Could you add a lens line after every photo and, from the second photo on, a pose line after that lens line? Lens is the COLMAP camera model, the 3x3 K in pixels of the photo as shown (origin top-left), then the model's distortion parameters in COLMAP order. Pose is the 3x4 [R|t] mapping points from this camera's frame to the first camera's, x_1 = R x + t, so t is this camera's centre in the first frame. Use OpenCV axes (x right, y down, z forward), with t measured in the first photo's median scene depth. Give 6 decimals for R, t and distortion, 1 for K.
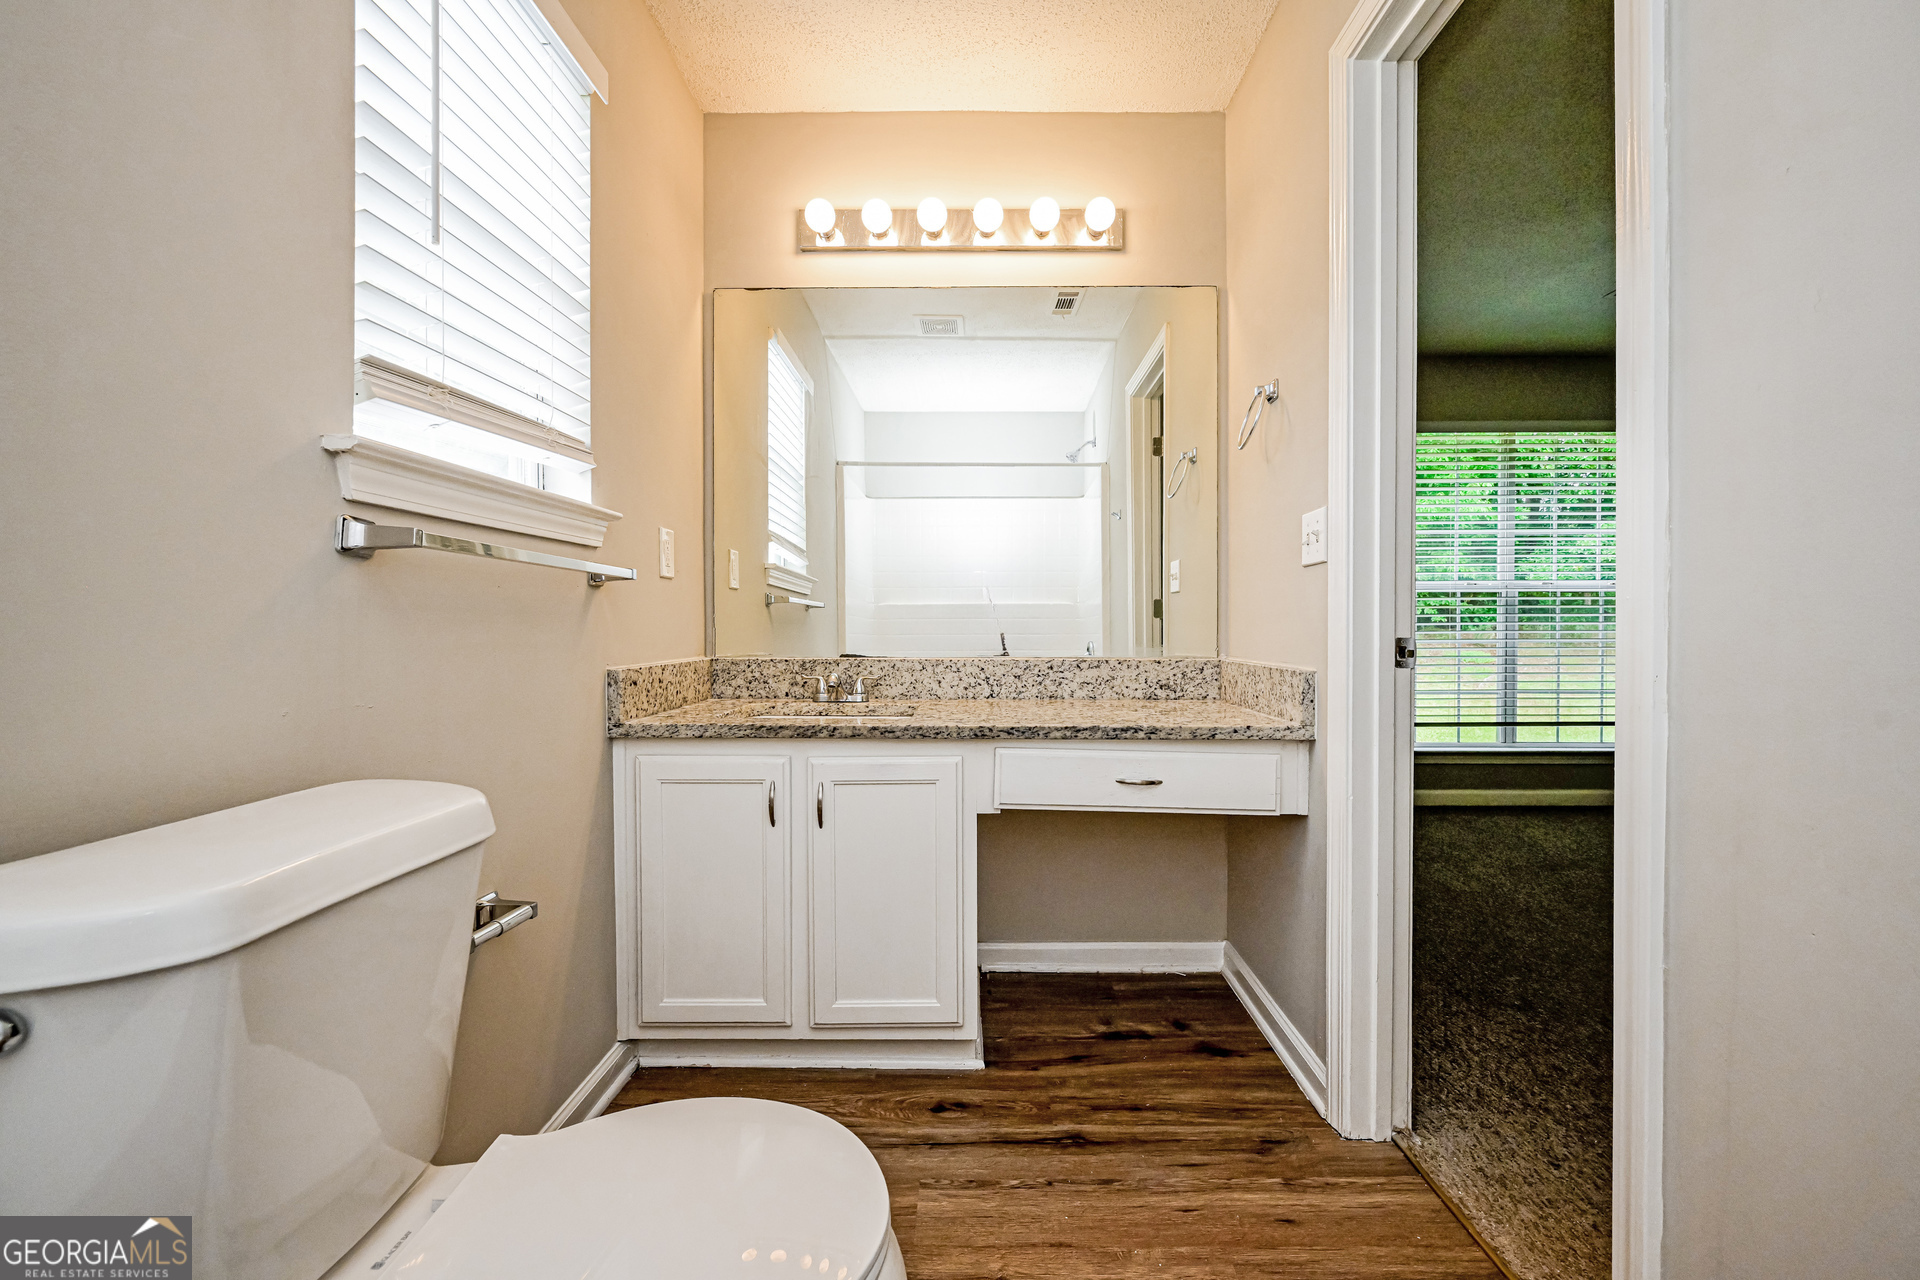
lens RADIAL K [[765.7, 0, 996.3], [0, 765.7, 641.8], [0, 0, 1]] dist [0.011371, 0.000775]
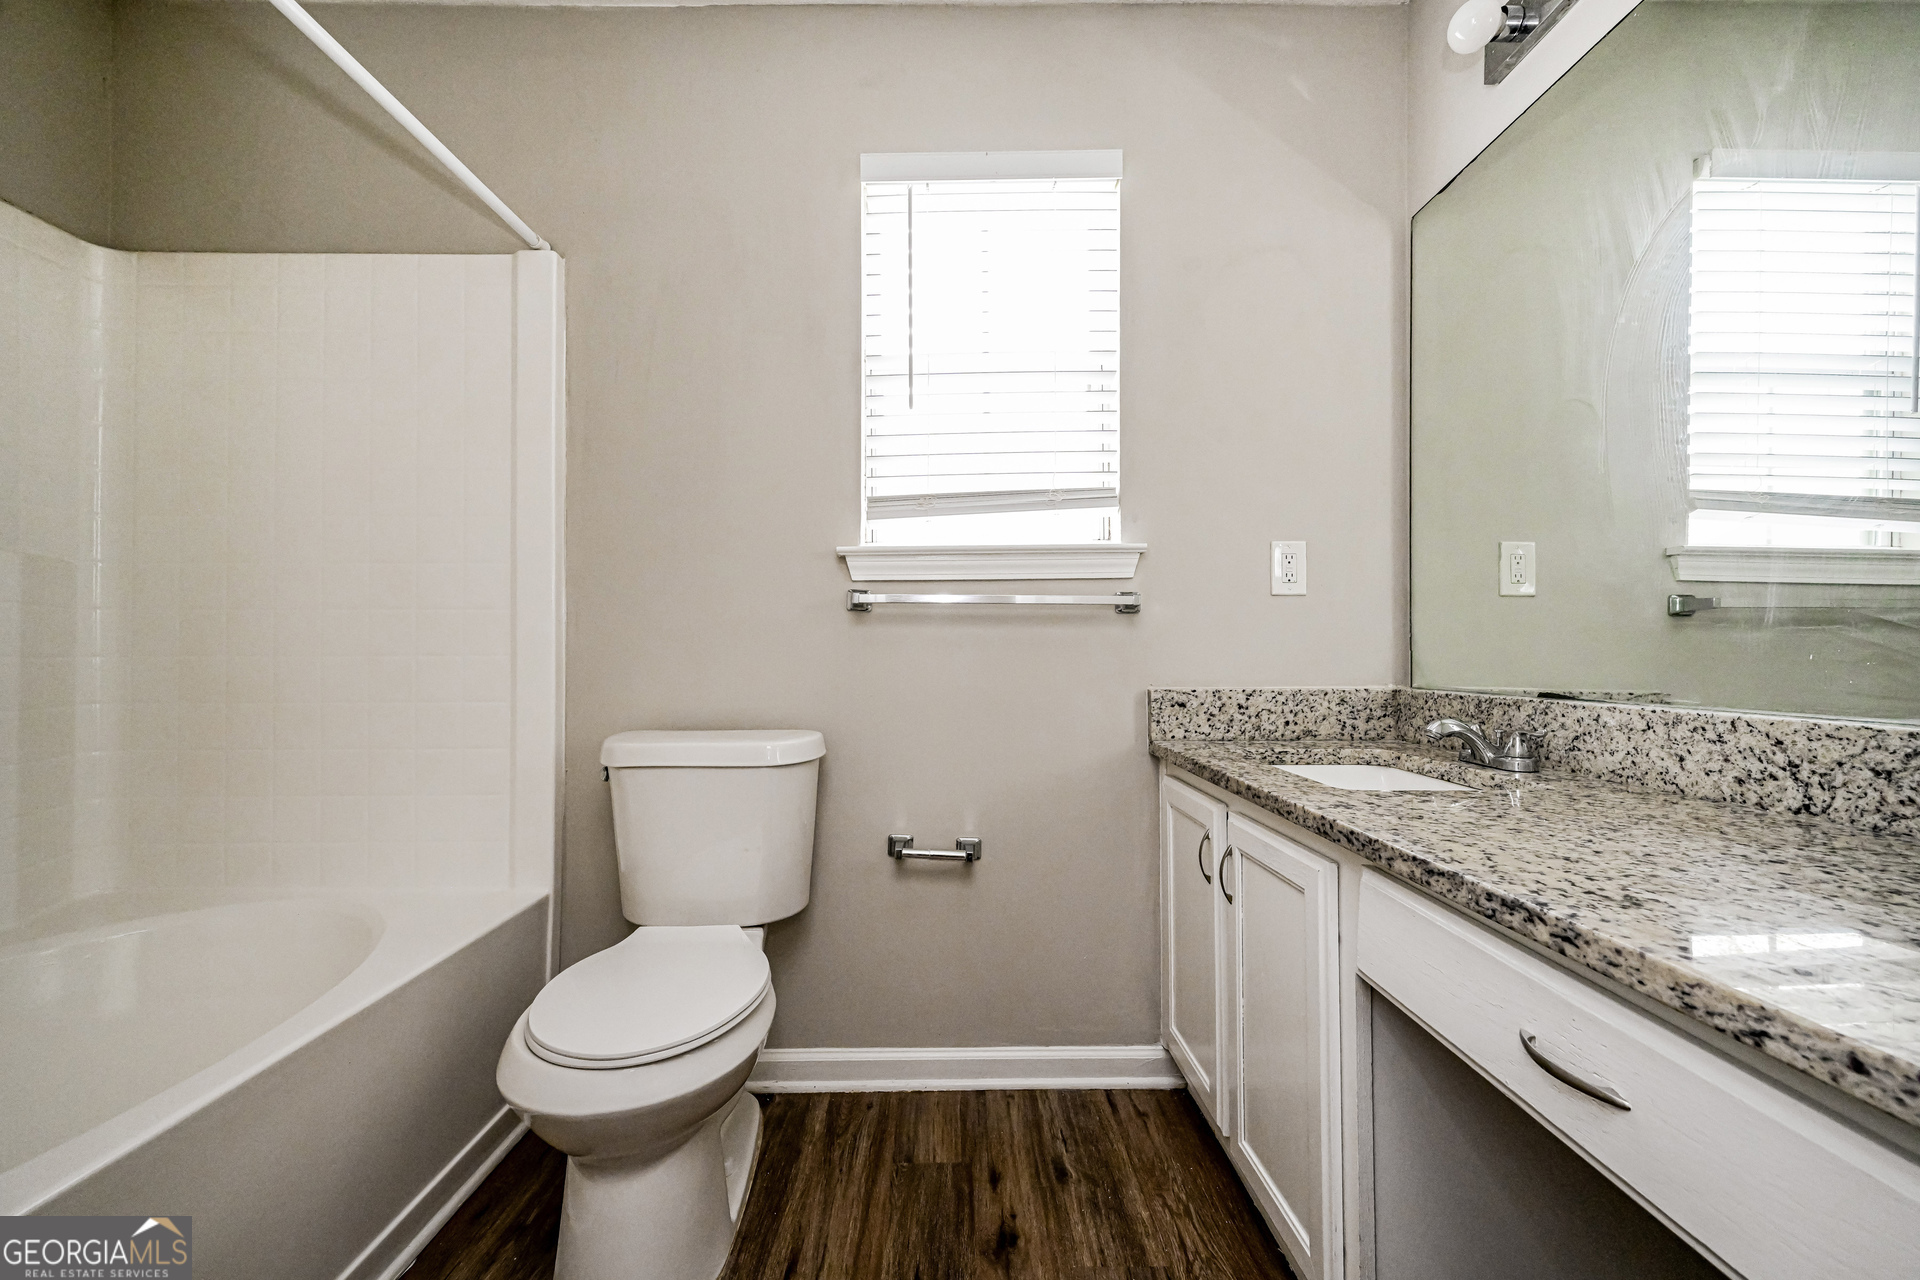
lens RADIAL K [[765.7, 0, 964.7], [0, 765.7, 630.7], [0, 0, 1]] dist [0.011371, 0.000775]
pose [[0.018839, -0.031407, -0.999329, 0.416932], [-0.017891, 0.999336, -0.031745, -0.005676], [0.999662, 0.018477, 0.018265, 0.531776]]
